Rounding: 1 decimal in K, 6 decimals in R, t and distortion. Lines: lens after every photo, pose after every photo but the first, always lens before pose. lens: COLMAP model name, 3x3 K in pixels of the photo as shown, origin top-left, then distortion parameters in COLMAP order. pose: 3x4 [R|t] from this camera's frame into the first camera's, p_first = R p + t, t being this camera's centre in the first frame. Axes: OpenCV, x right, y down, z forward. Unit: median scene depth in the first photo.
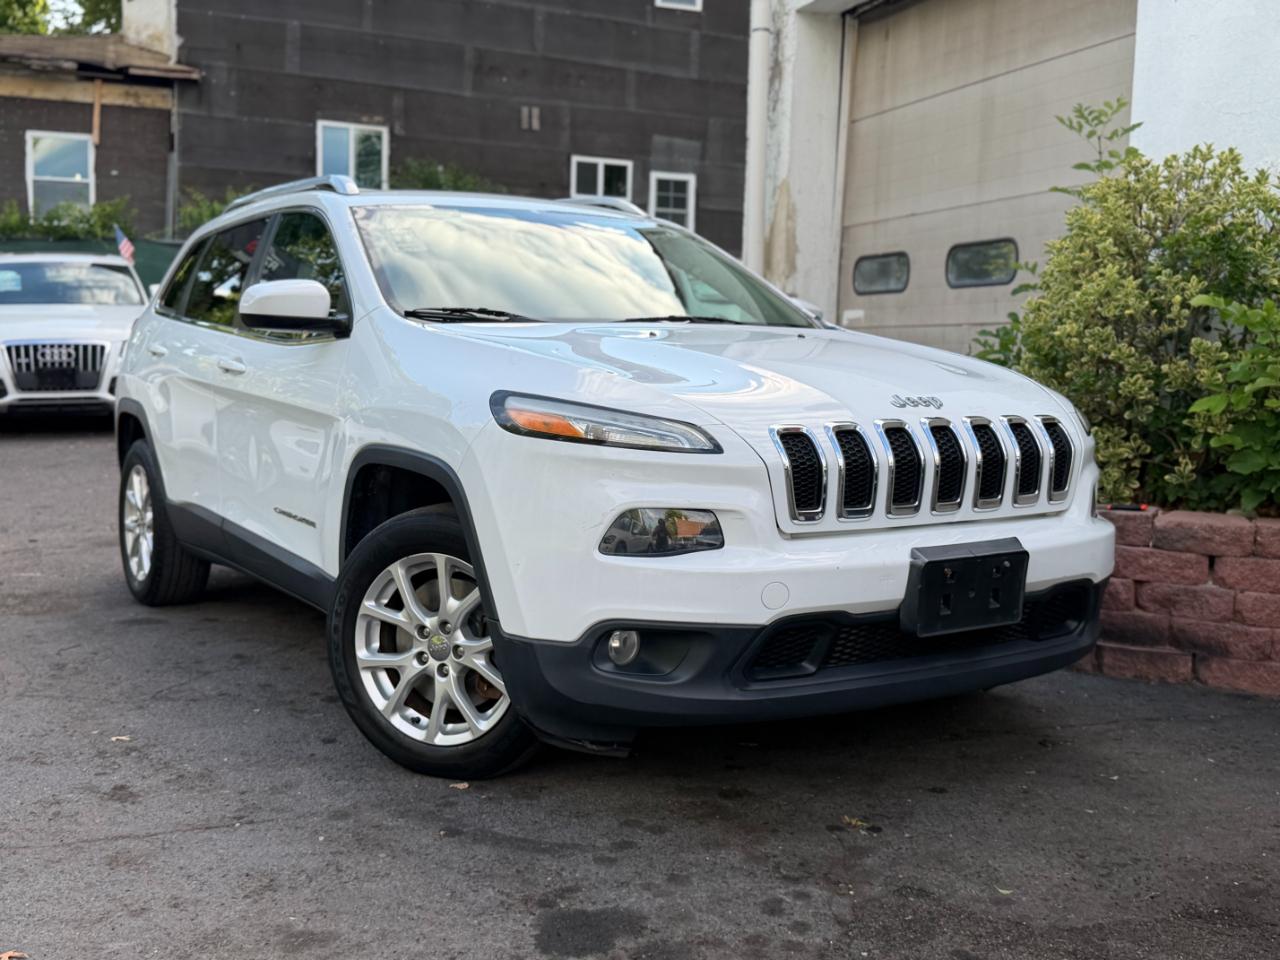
lens RADIAL K [[1363.4, 0, 640.1], [0, 1363.4, 483.6], [0, 0, 1]] dist [0.196695, -0.445134]
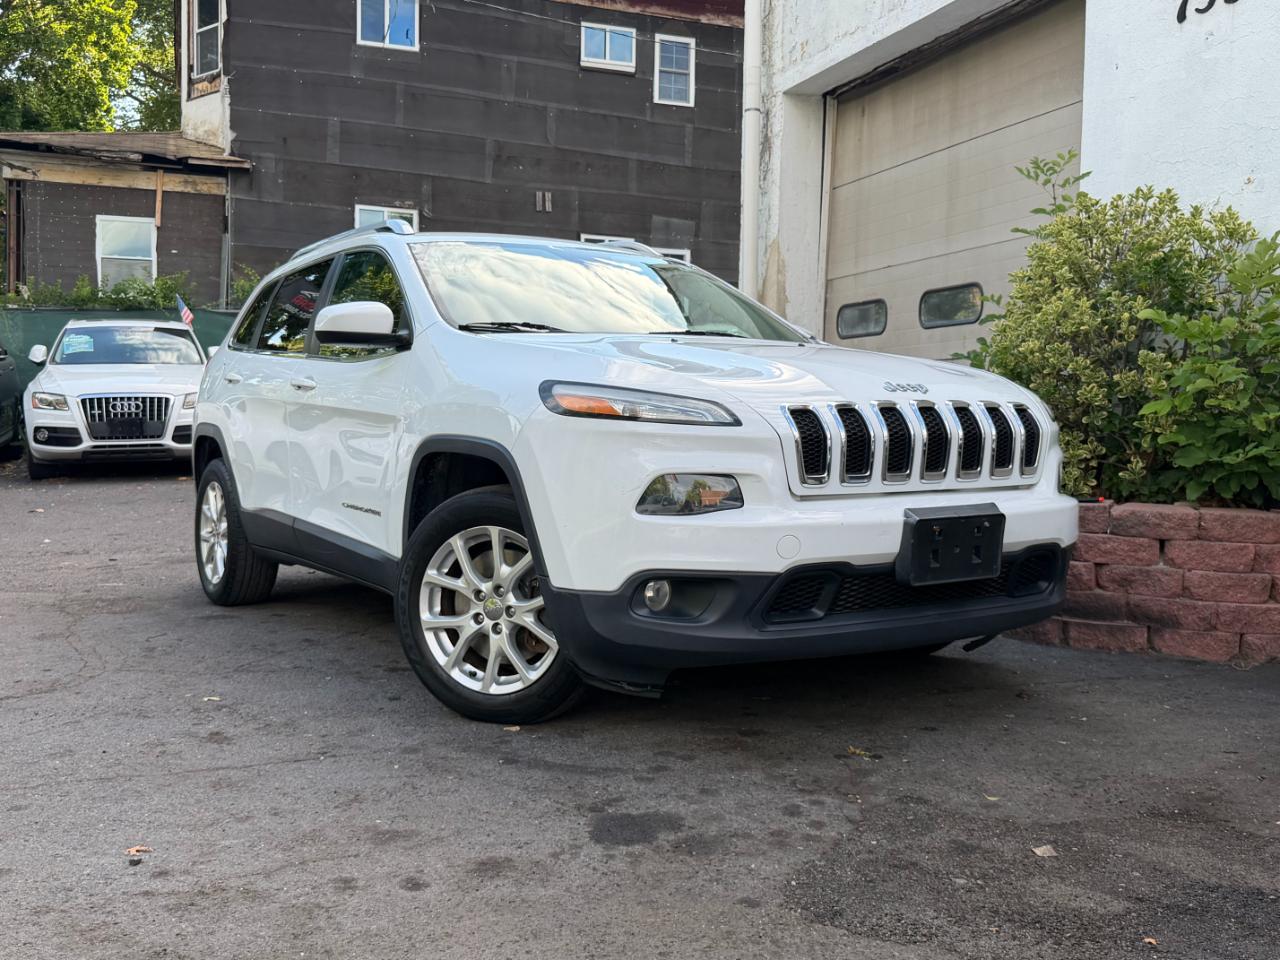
lens RADIAL K [[1234.3, 0, 642.3], [0, 1234.3, 481.9], [0, 0, 1]] dist [0.201334, -0.460174]
pose [[0.999950, -0.009601, 0.002682, -0.014730], [0.009711, 0.998957, -0.044626, 0.038376], [-0.002250, 0.044650, 0.999000, -0.027995]]
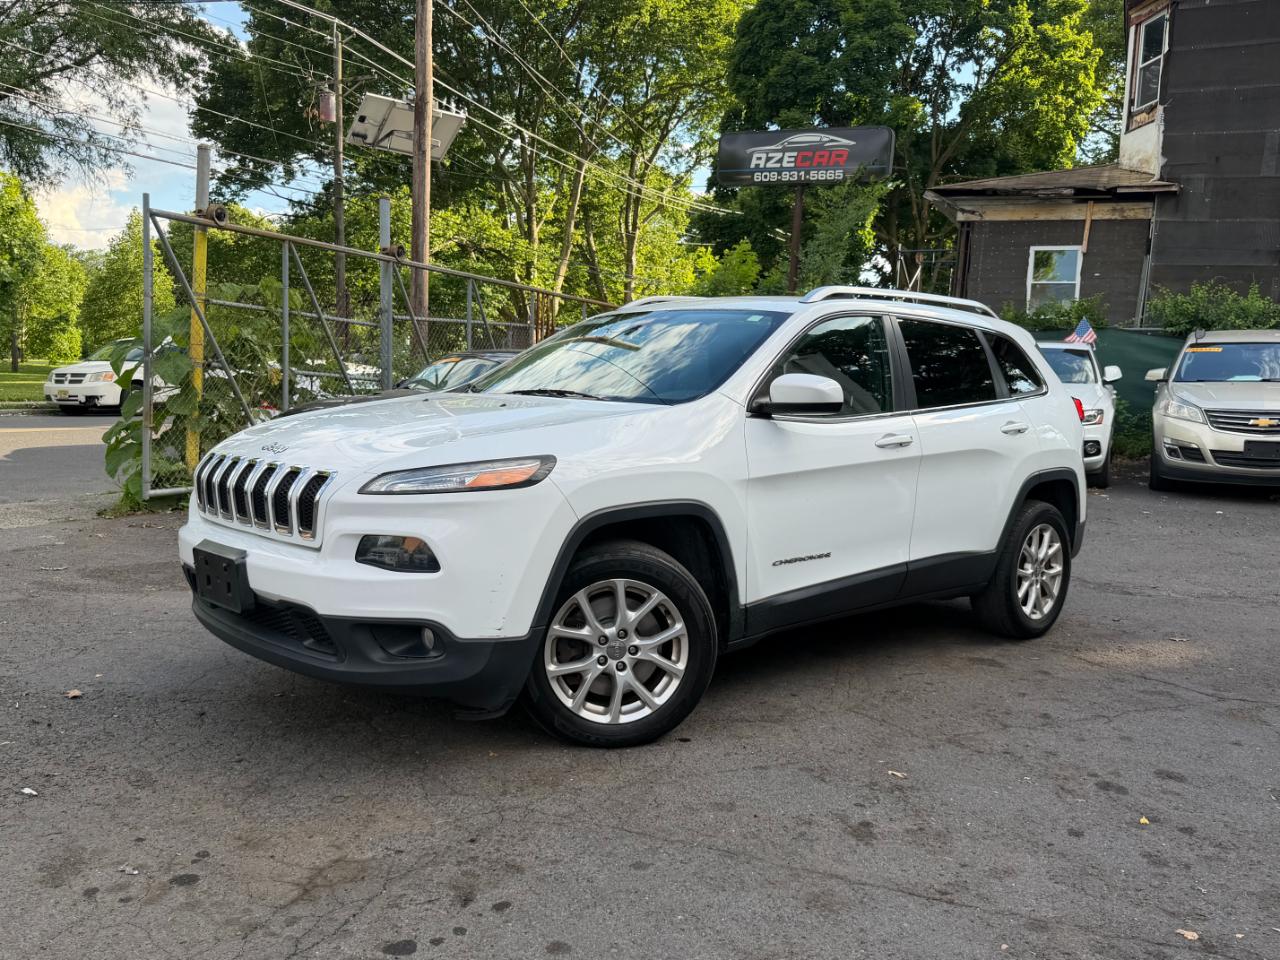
lens RADIAL K [[1065.8, 0, 632.8], [0, 1065.8, 488.5], [0, 0, 1]] dist [0.146777, -0.294223]
pose [[0.710218, 0.079816, -0.699443, 0.052623], [-0.098450, 0.995049, 0.013581, -0.028522], [0.697064, 0.059214, 0.714560, 0.141534]]
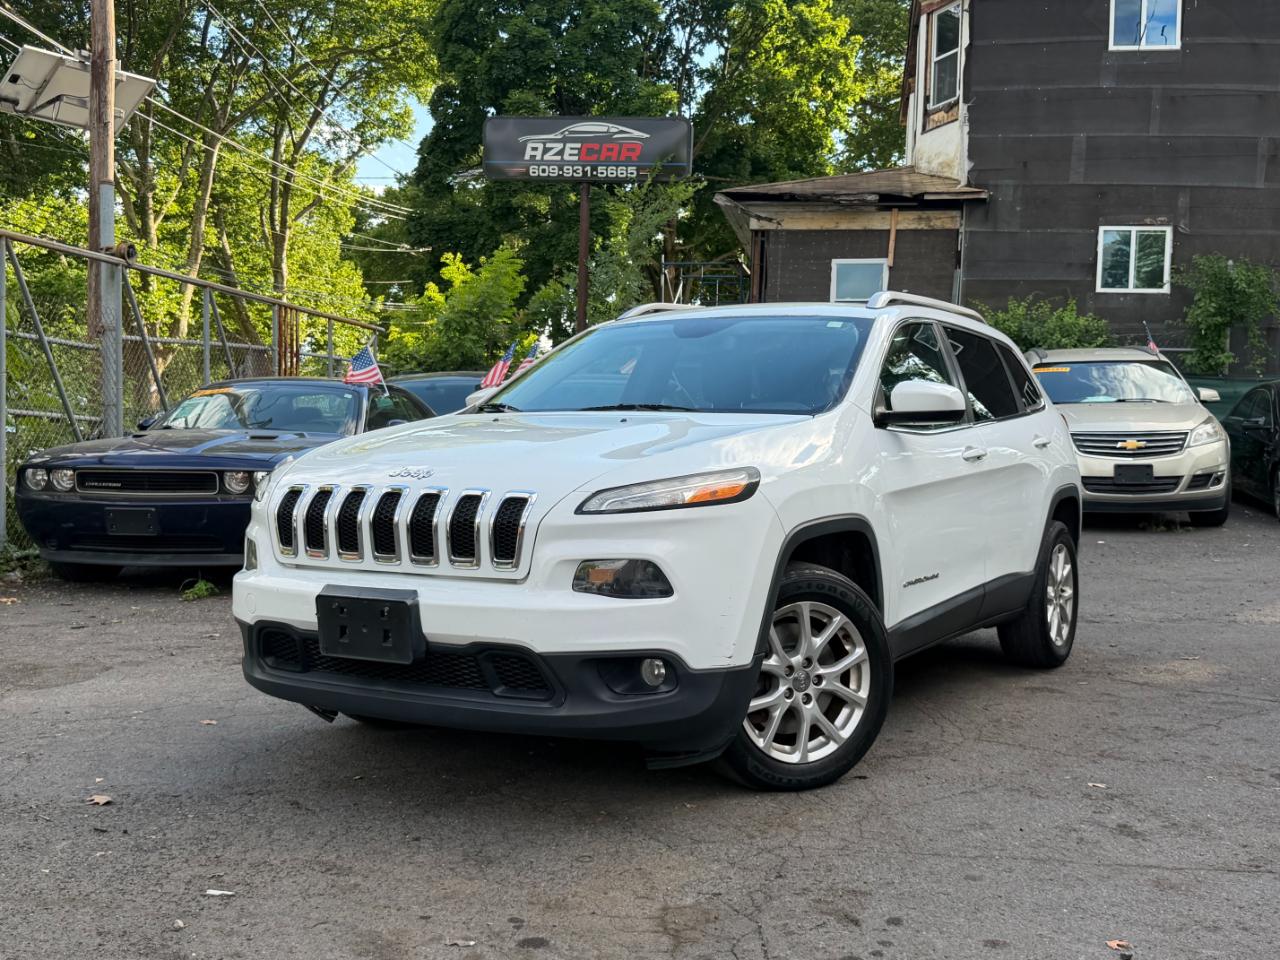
lens RADIAL K [[1363.4, 0, 640.1], [0, 1363.4, 483.6], [0, 0, 1]] dist [0.196695, -0.445134]
pose [[0.874697, 0.011734, -0.484528, -0.110320], [-0.048665, 0.996781, -0.063714, 0.022284], [0.482221, 0.079311, 0.872452, -0.110062]]
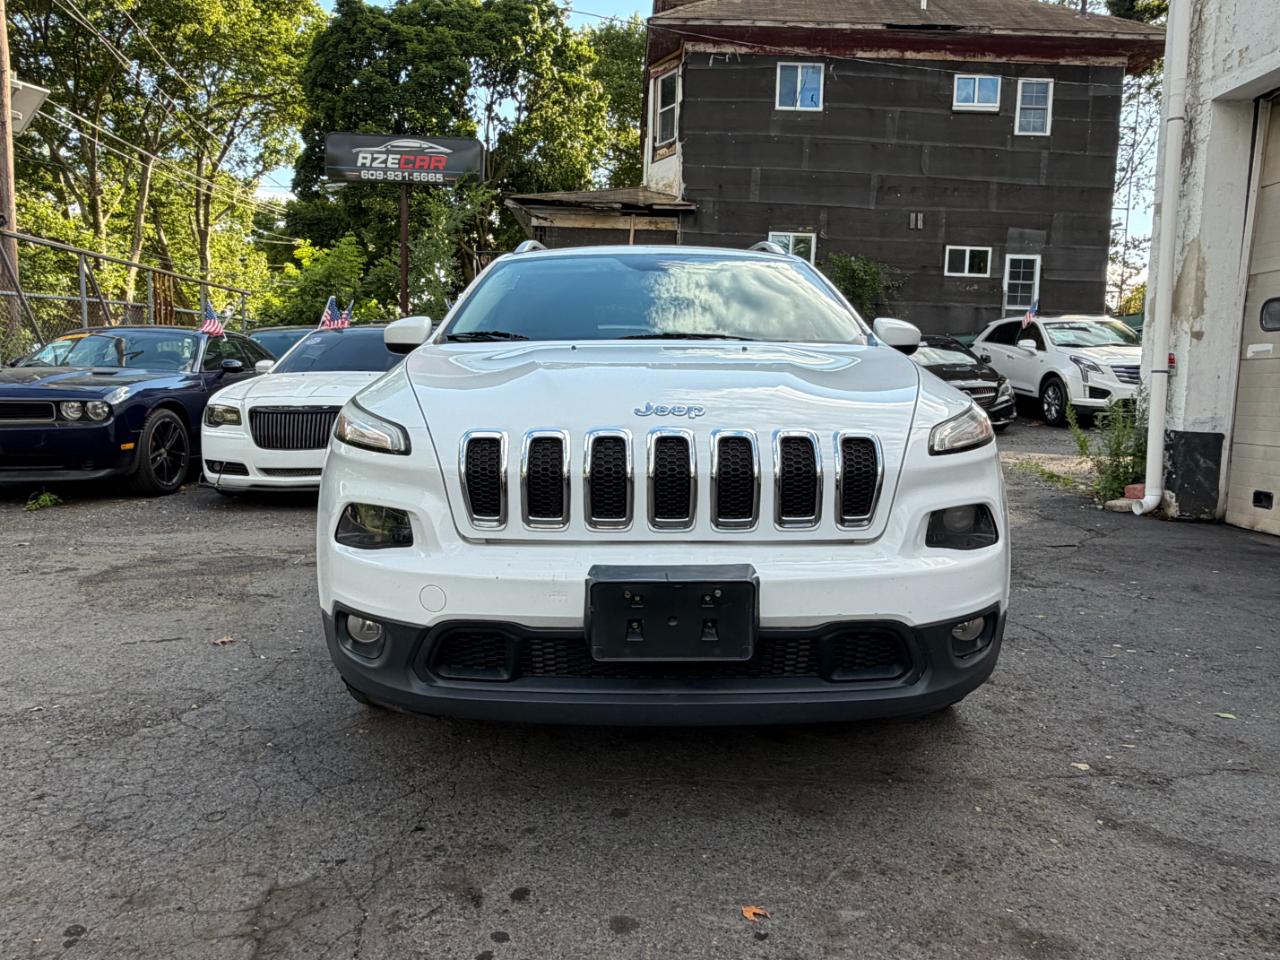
lens RADIAL K [[904.9, 0, 632.6], [0, 904.9, 473.3], [0, 0, 1]] dist [-0.003083, 0.004889]
pose [[0.943266, 0.030616, -0.330623, -0.146072], [-0.032218, 0.999481, 0.000635, 0.002147], [0.330471, 0.010053, 0.943763, 0.139037]]
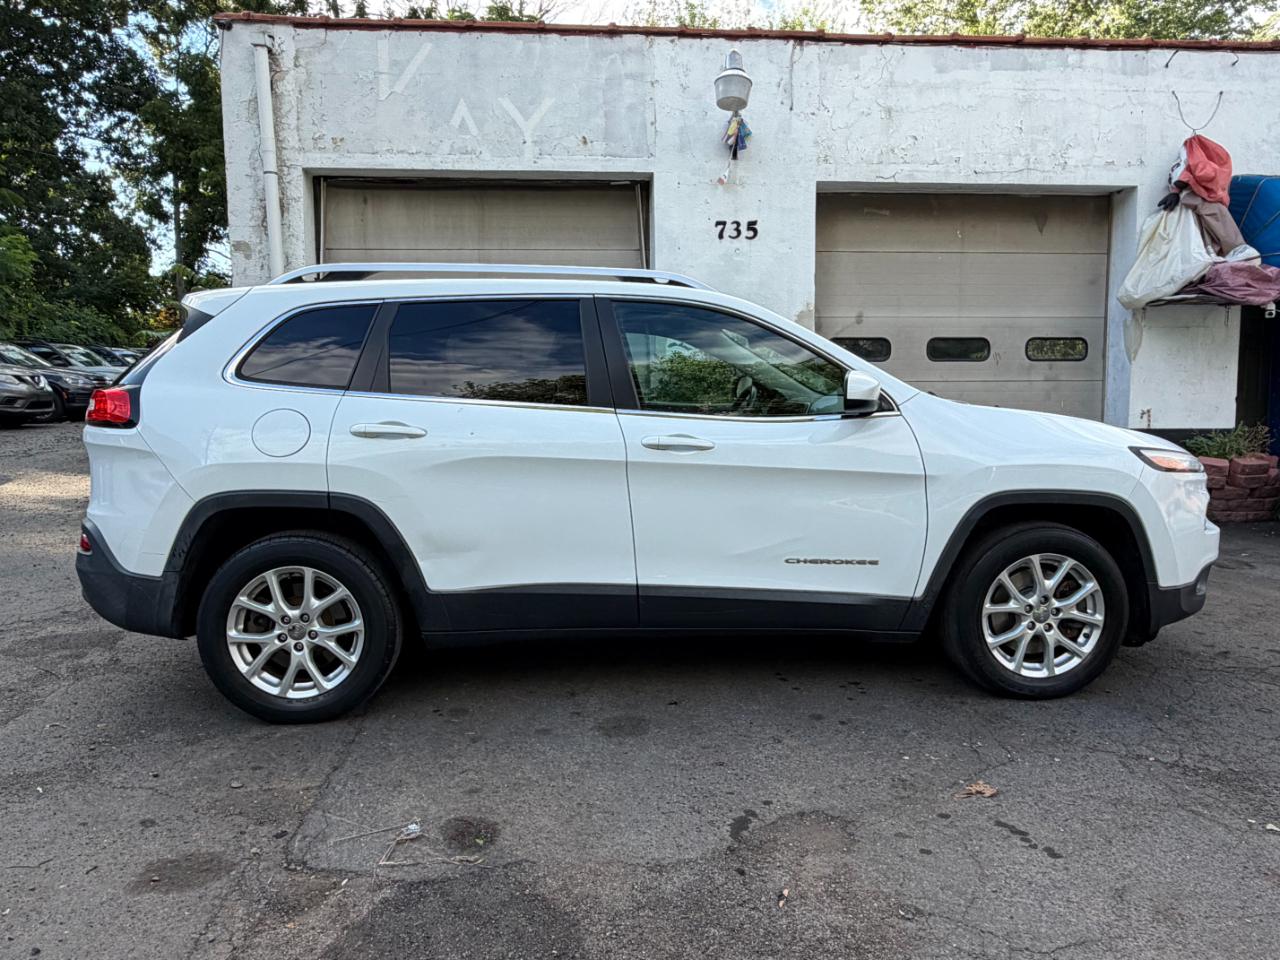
lens RADIAL K [[904.9, 0, 632.6], [0, 904.9, 473.3], [0, 0, 1]] dist [-0.003083, 0.004889]
pose [[0.265134, -0.104269, 0.958557, -1.131423], [0.110936, 0.990833, 0.077096, -0.099043], [-0.957808, 0.085898, 0.274271, 0.681524]]
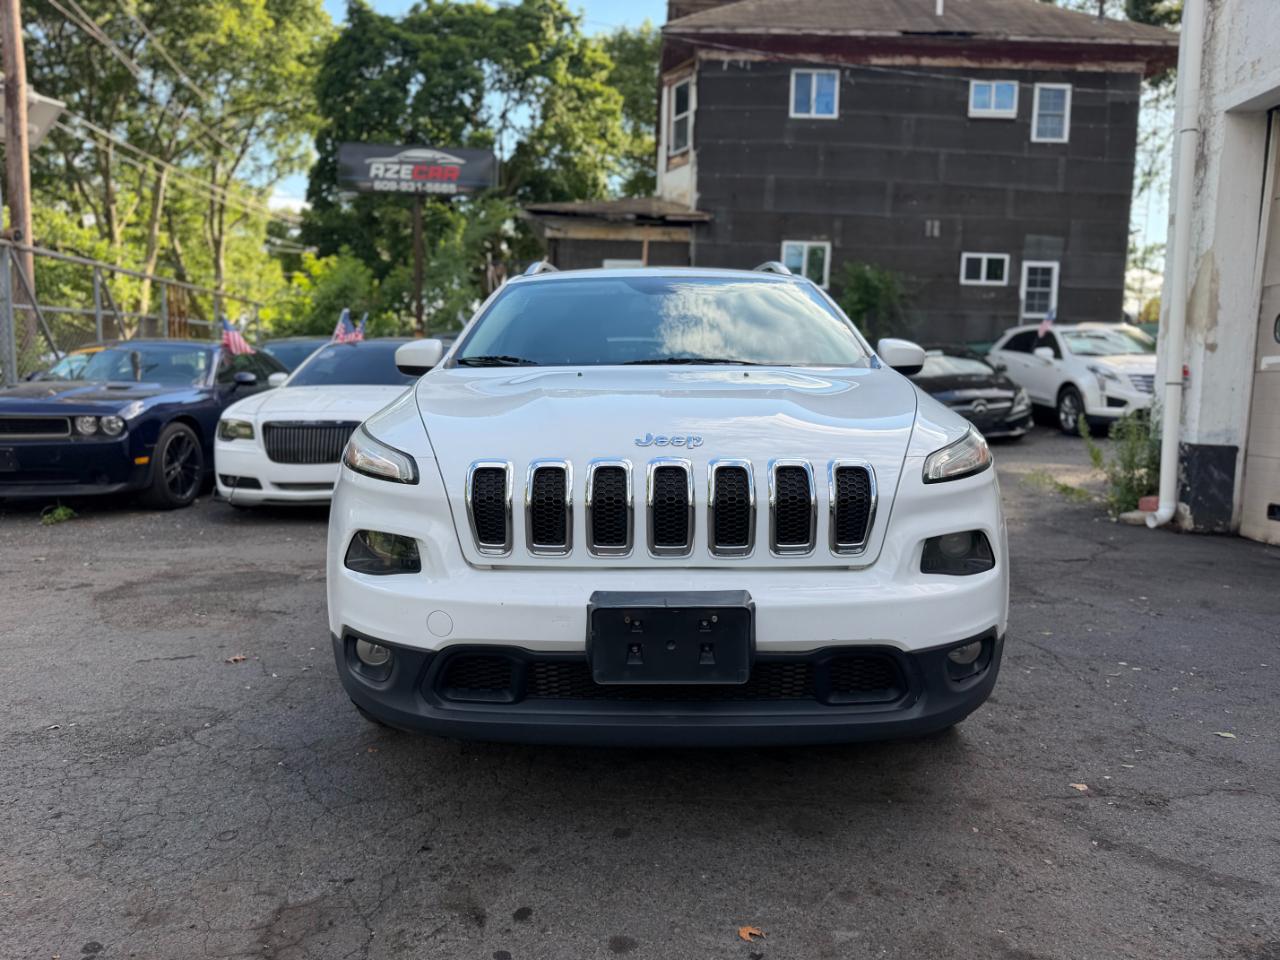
lens RADIAL K [[911.8, 0, 640.0], [0, 911.8, 480.0], [0, 0, 1]] dist [0.001153, -0.005374]
pose [[0.940183, 0.028730, -0.339455, -0.136801], [-0.030573, 0.999533, -0.000083, -0.006397], [0.339294, 0.010457, 0.940622, 0.130755]]
